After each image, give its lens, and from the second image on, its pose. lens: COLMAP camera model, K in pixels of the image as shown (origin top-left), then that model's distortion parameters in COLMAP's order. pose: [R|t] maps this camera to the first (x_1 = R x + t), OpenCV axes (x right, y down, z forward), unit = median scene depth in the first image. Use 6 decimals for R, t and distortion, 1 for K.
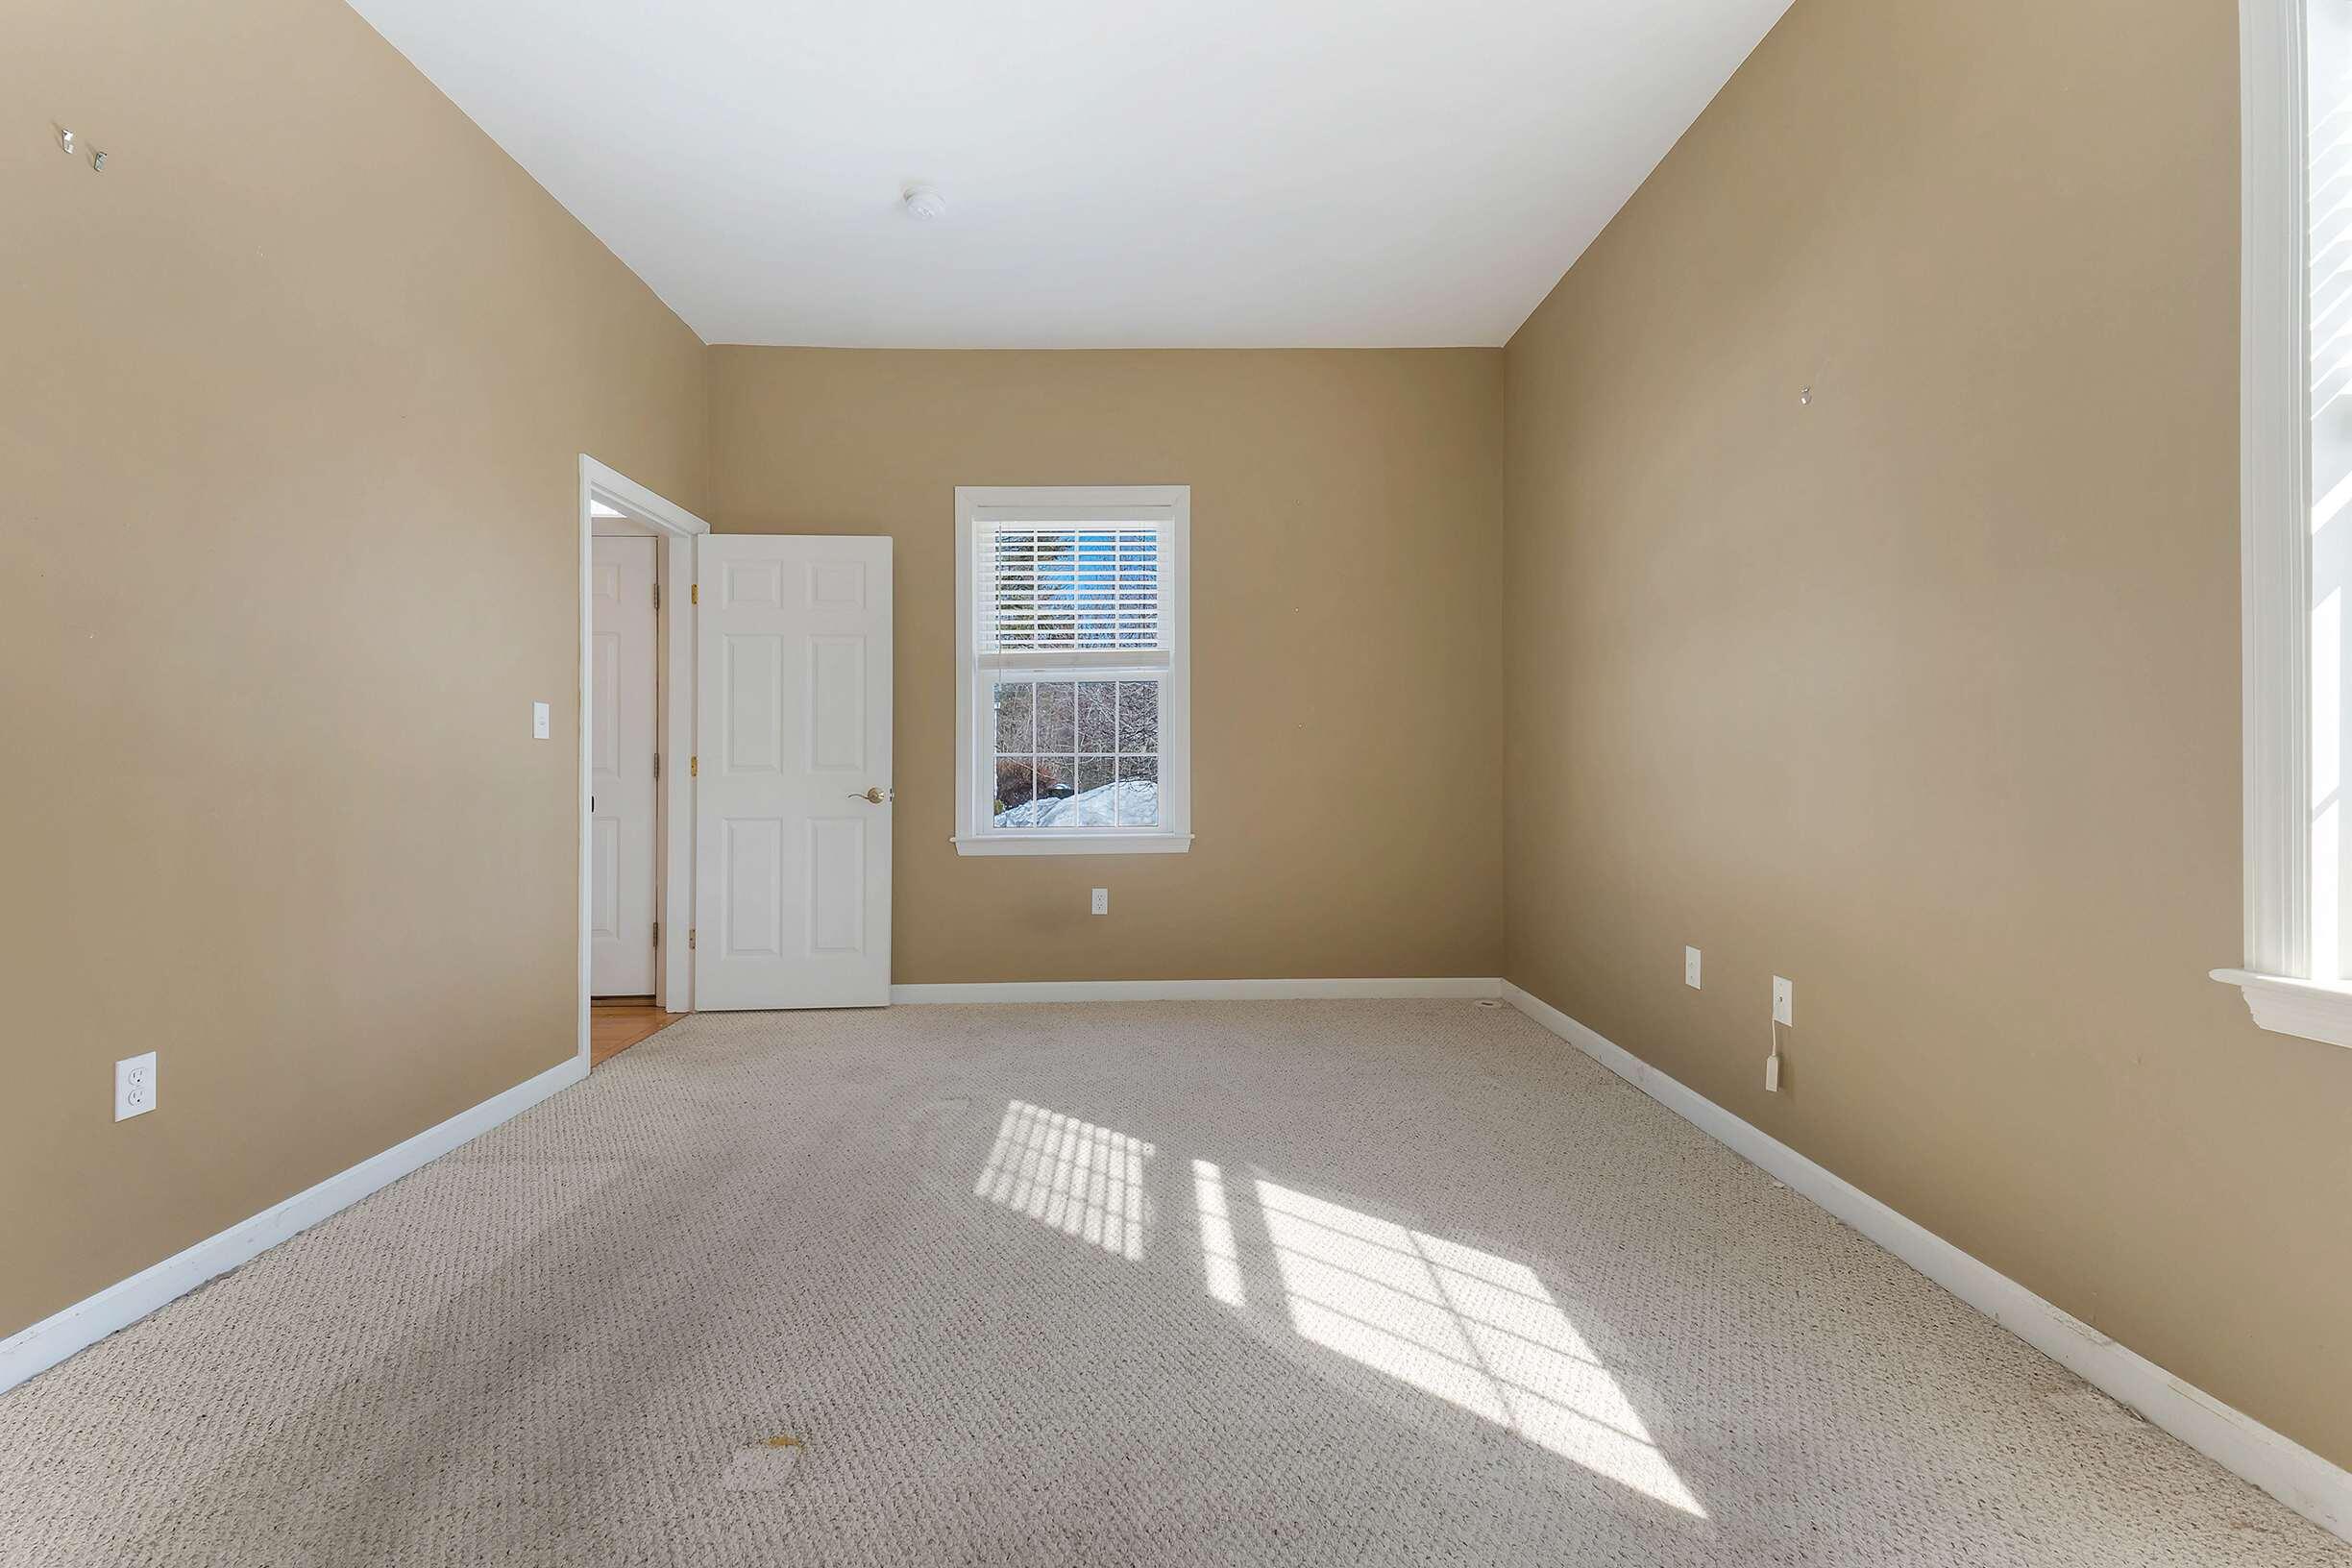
lens RADIAL K [[981.4, 0, 1171.8], [0, 981.4, 752.5], [0, 0, 1]] dist [0.020400, 0.000315]
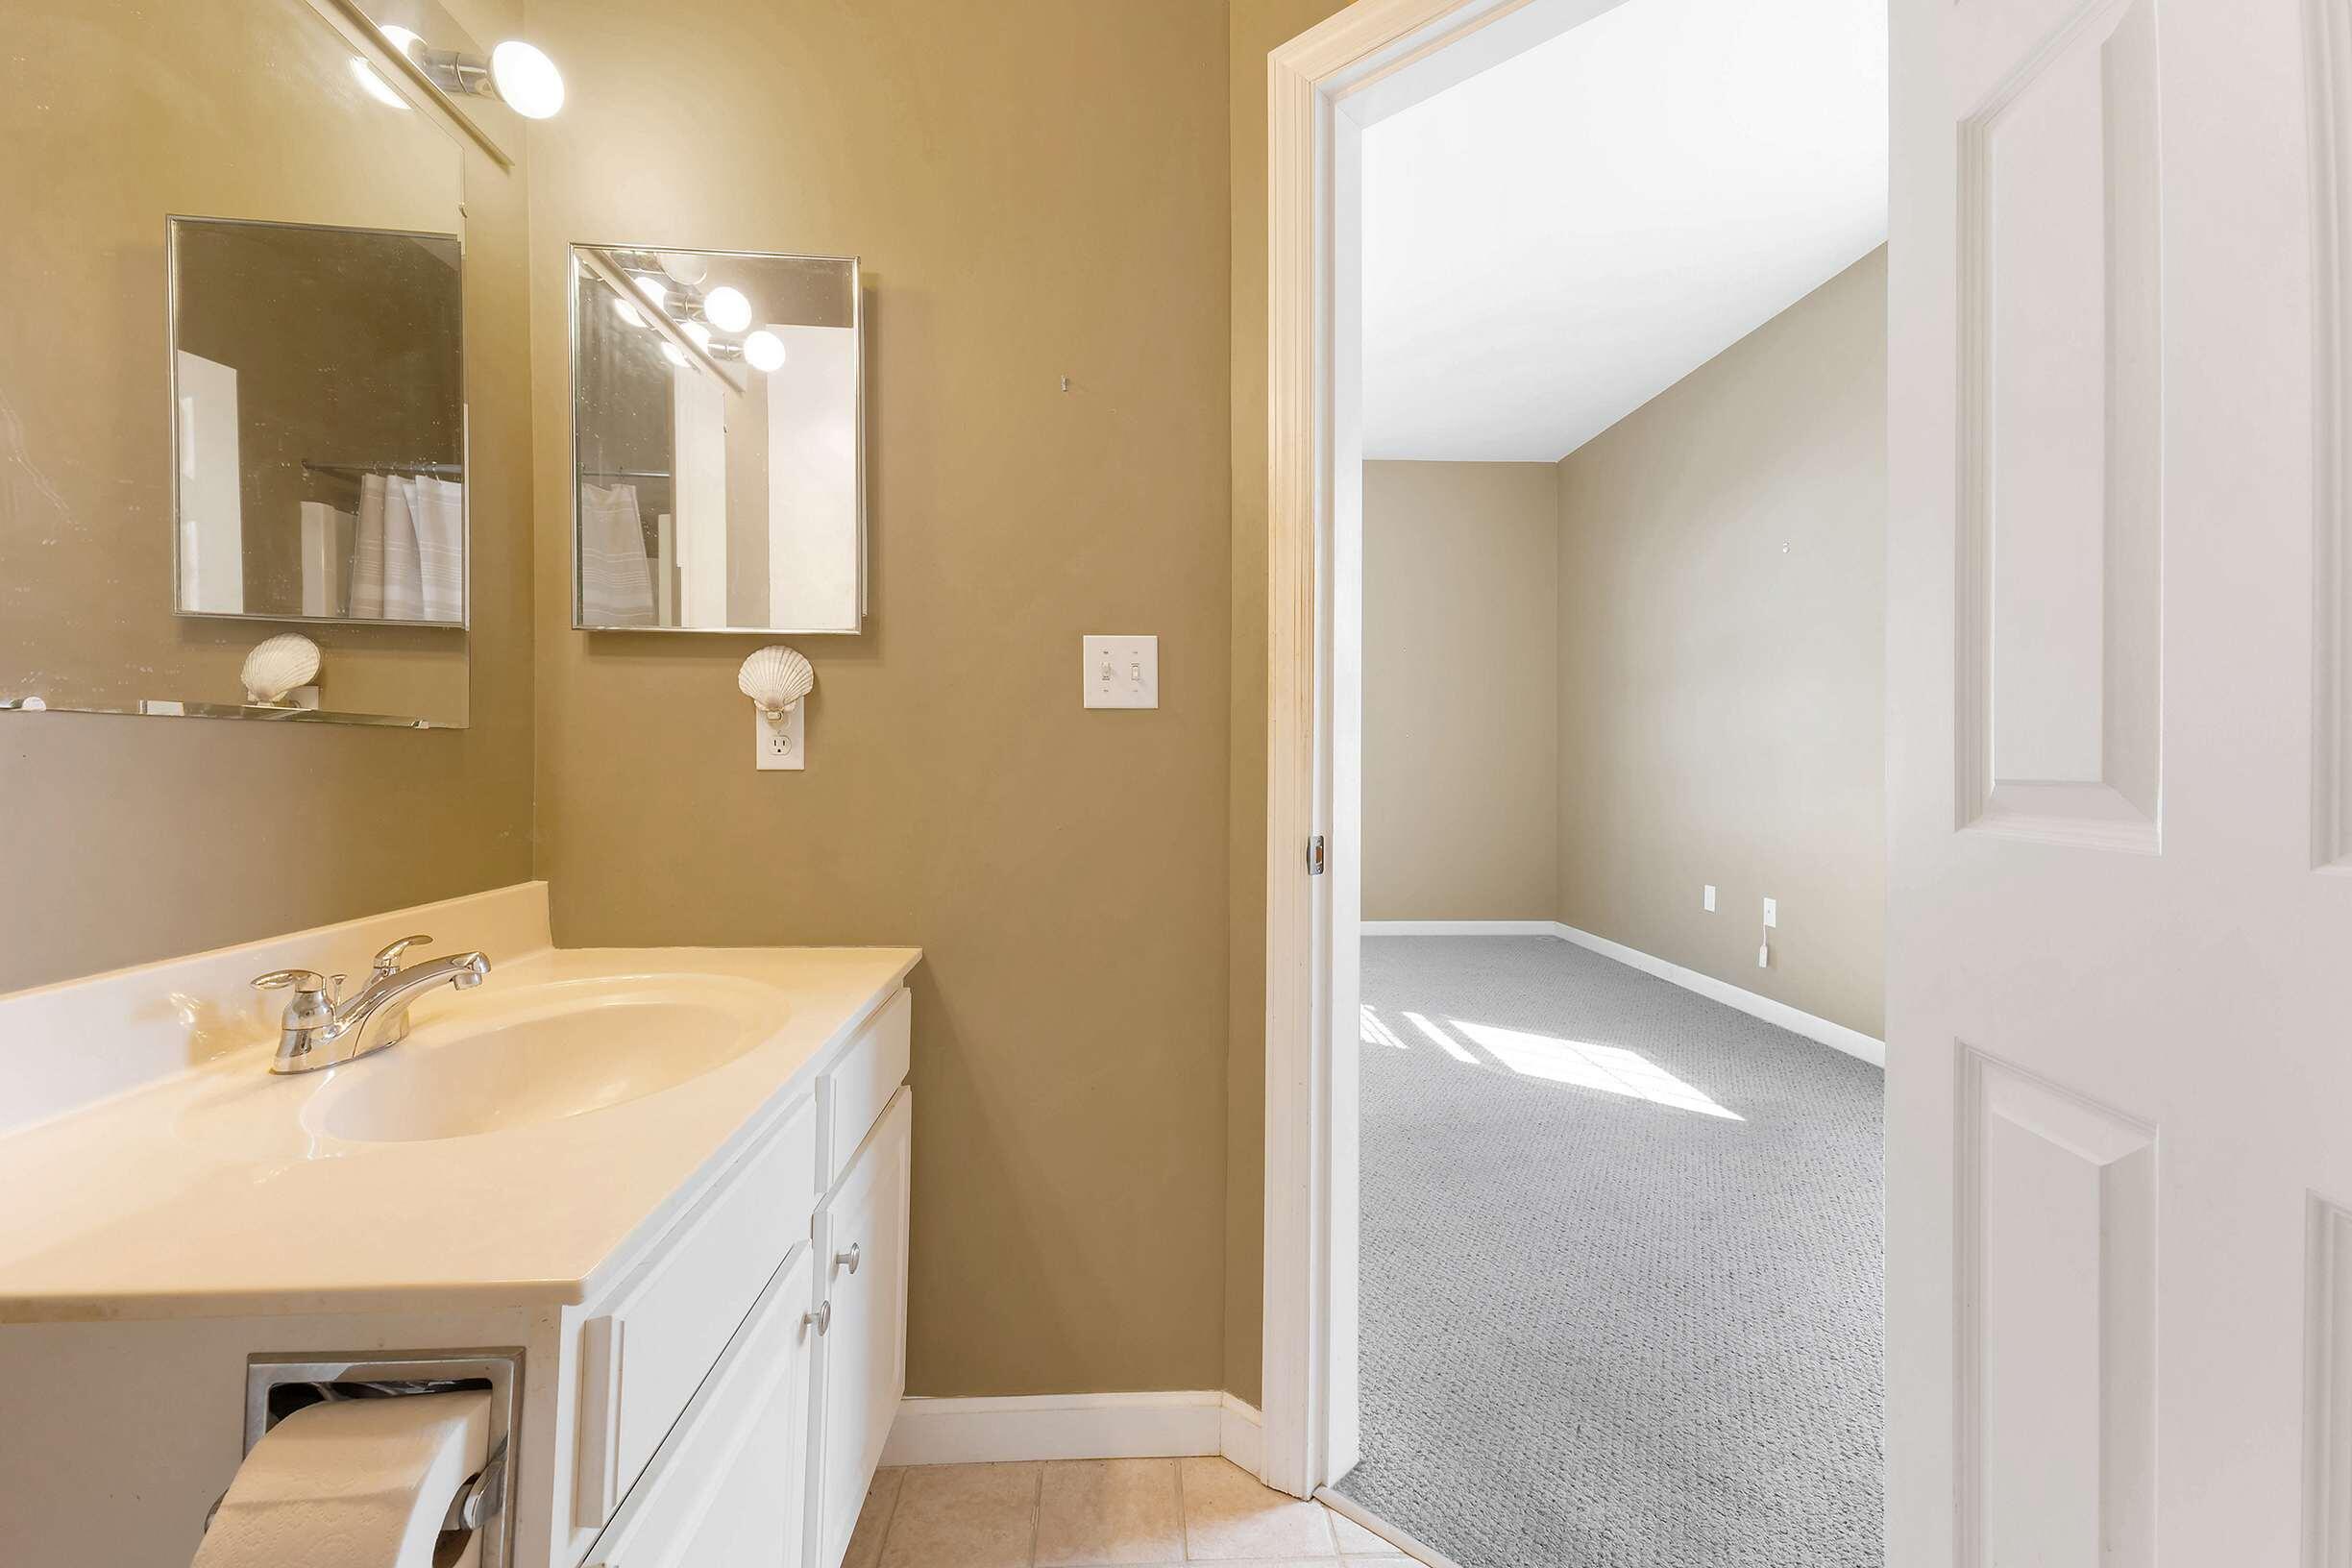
lens RADIAL K [[938.5, 0, 1164.1], [0, 938.5, 771.6], [0, 0, 1]] dist [0.024836, 0.000116]
pose [[0.999968, -0.006724, 0.004305, -0.370141], [0.006639, 0.999788, 0.019471, -0.012748], [-0.004435, -0.019442, 0.999801, -0.528132]]
